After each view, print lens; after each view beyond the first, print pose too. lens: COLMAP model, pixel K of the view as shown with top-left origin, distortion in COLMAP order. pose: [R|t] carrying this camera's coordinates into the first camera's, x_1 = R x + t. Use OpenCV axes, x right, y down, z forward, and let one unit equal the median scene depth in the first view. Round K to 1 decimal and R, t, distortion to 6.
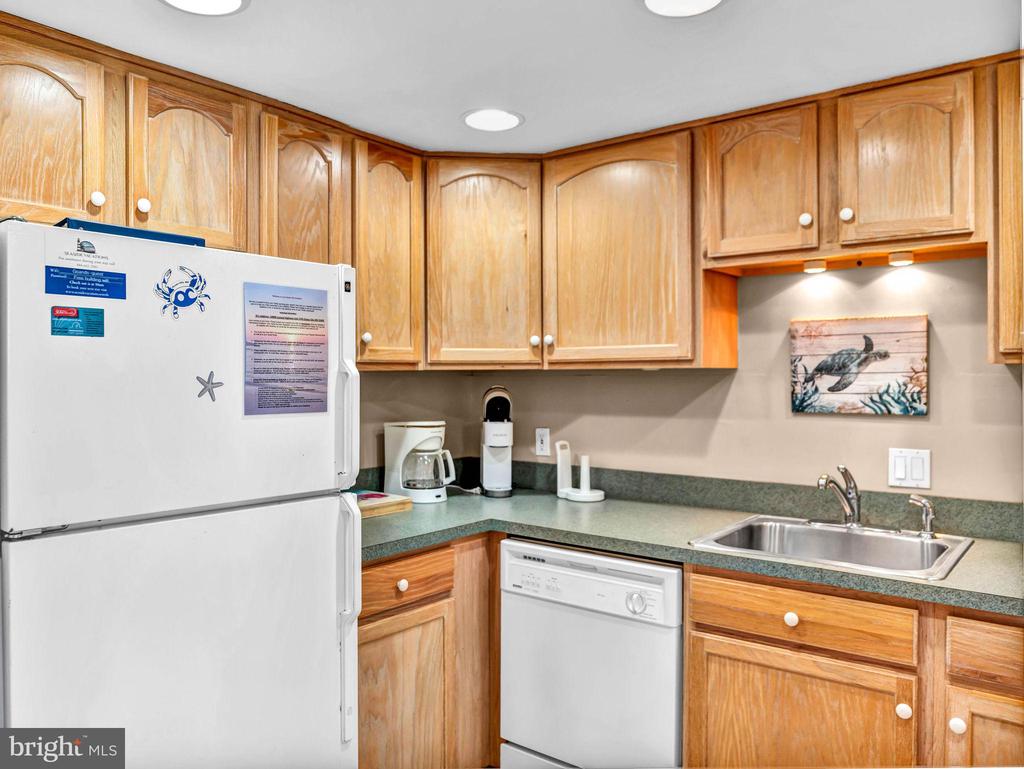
lens RADIAL K [[759.1, 0, 509.4], [0, 759.1, 348.6], [0, 0, 1]] dist [-0.023076, -0.003775]
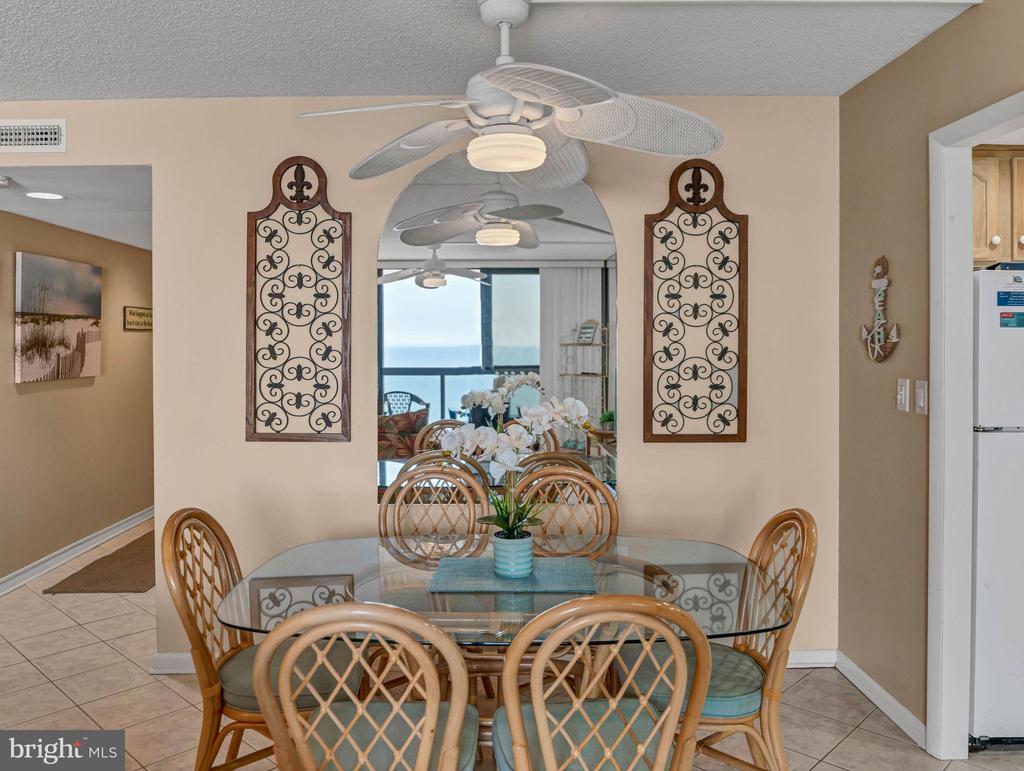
lens RADIAL K [[759.1, 0, 509.4], [0, 759.1, 349.6], [0, 0, 1]] dist [-0.023076, -0.003775]
pose [[0.617446, 0.015746, -0.786456, 0.091854], [0.024034, 0.998955, 0.038870, -0.047622], [0.786246, -0.042901, 0.616423, -0.847664]]
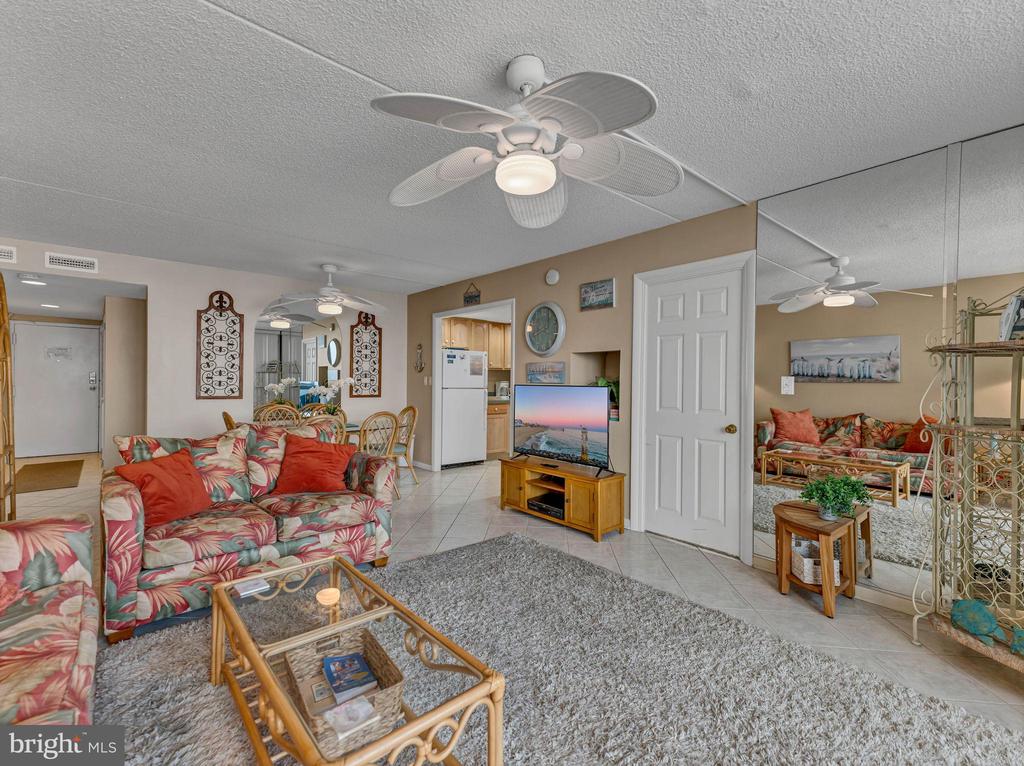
lens RADIAL K [[448.8, 0, 513.7], [0, 448.8, 377.0], [0, 0, 1]] dist [0.000286, 0.000164]
pose [[0.982829, 0.015101, -0.183900, 0.677386], [-0.010558, 0.999615, 0.025657, -0.002018], [0.184217, -0.023275, 0.982610, -2.526937]]
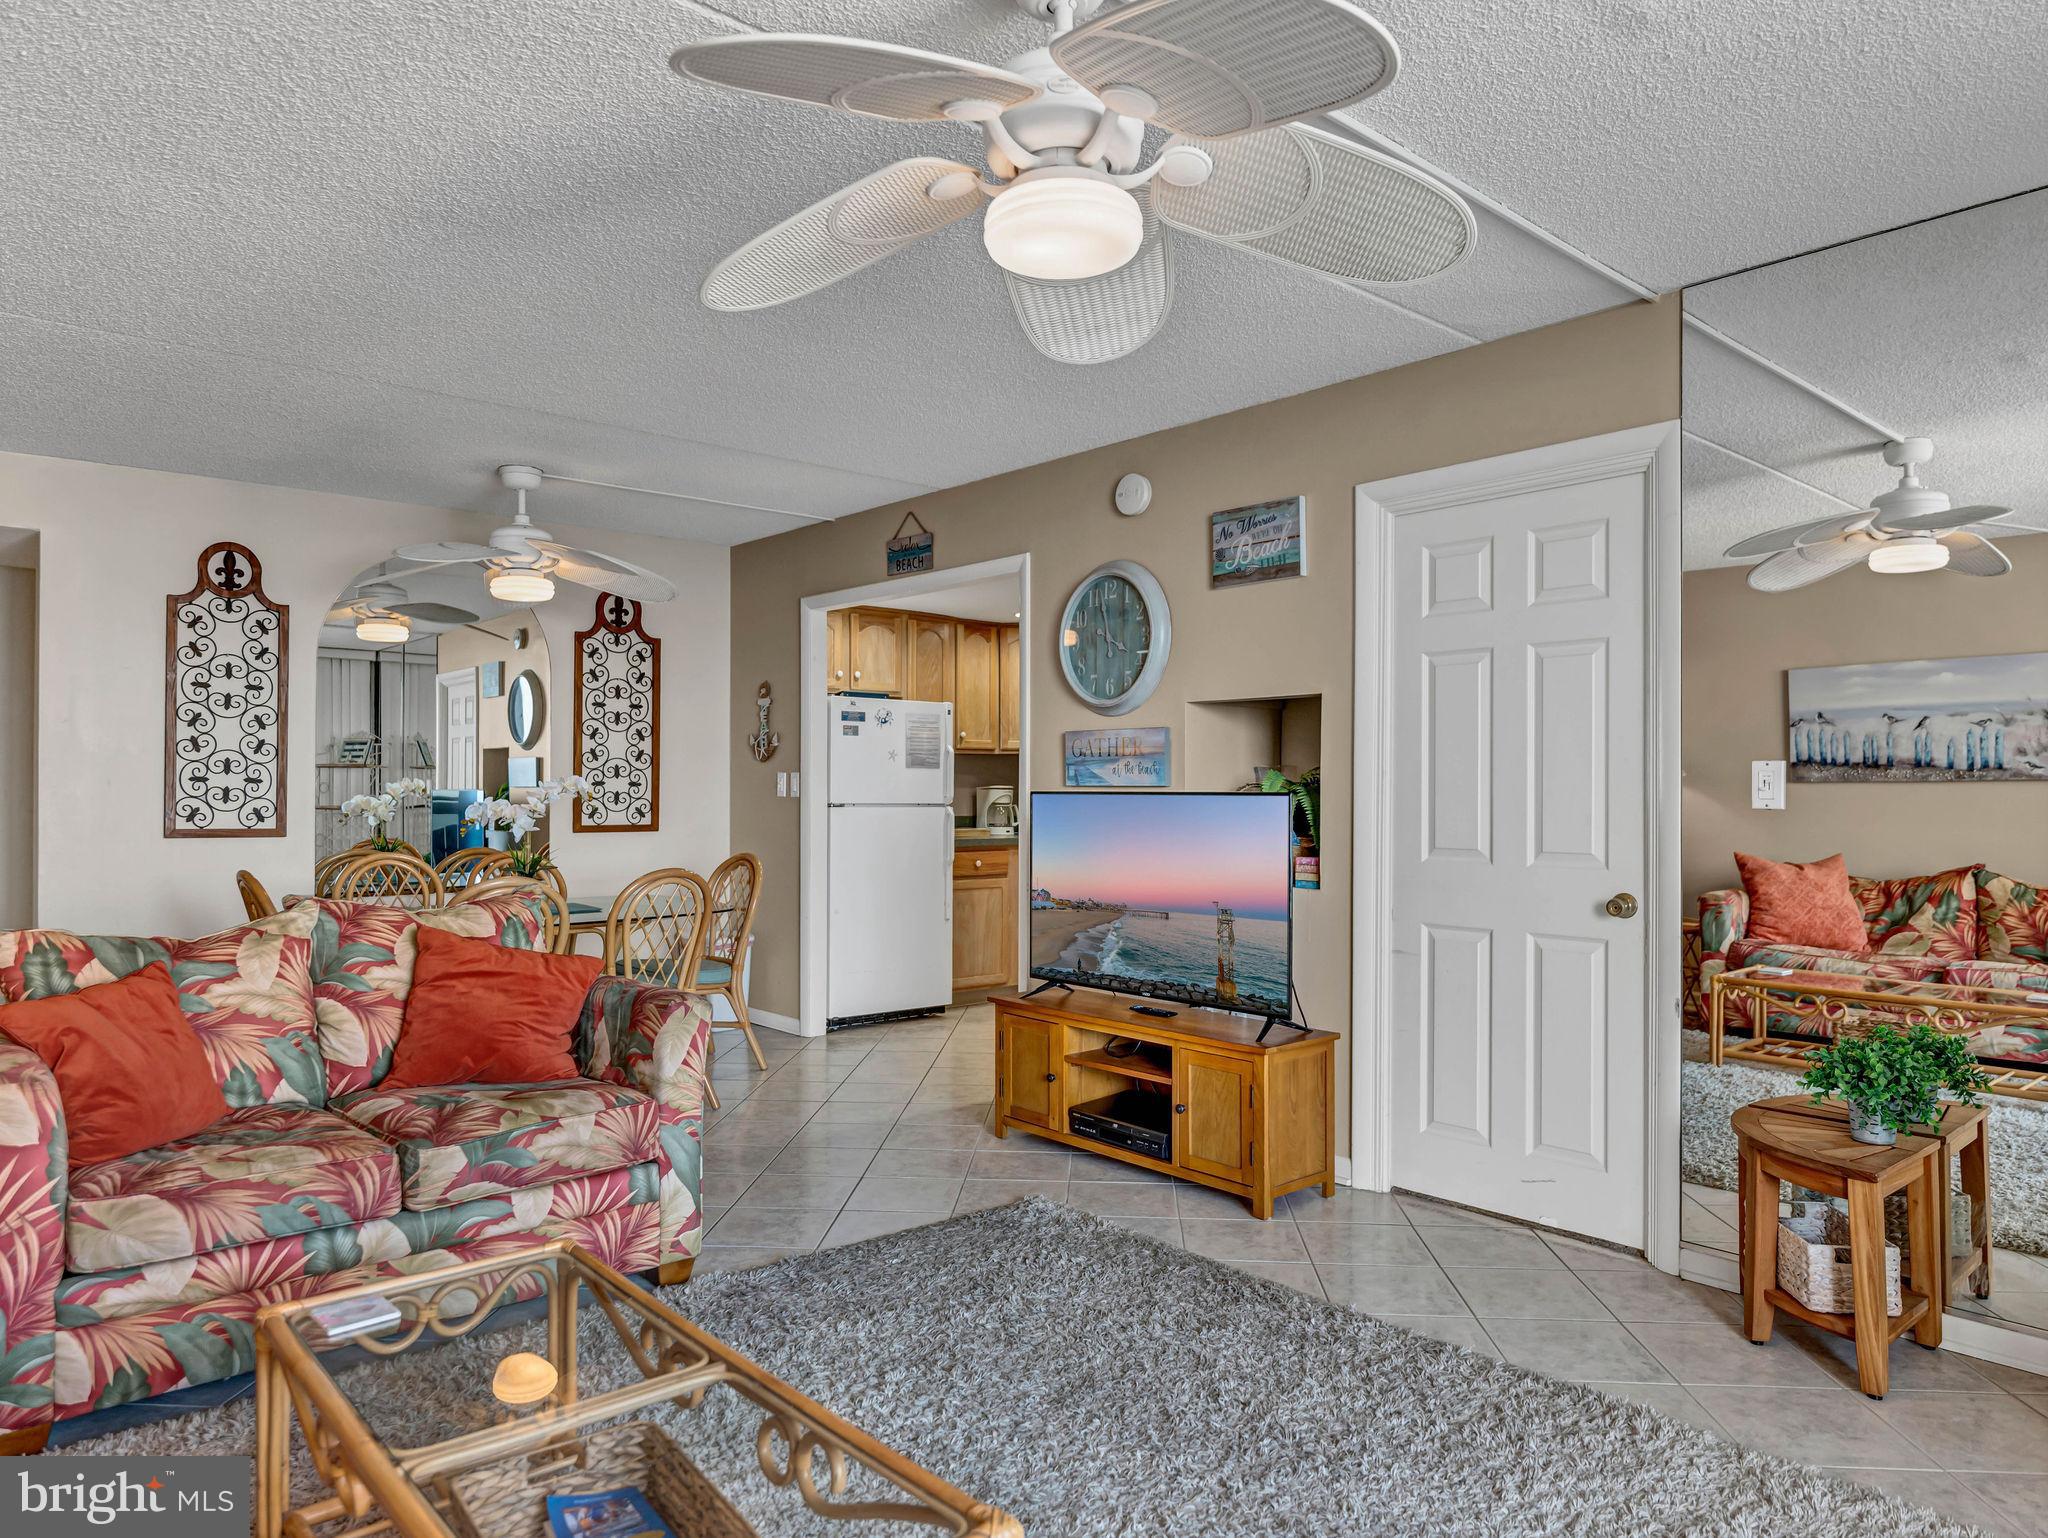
lens RADIAL K [[1276.1, 0, 1024.0], [0, 1276.1, 769.0], [0, 0, 1]] dist [-0.038546, 0.001245]
pose [[0.983024, 0.006798, -0.183350, 0.679859], [-0.003309, 0.999808, 0.019328, 0.009399], [0.183446, -0.018393, 0.982858, -2.599614]]
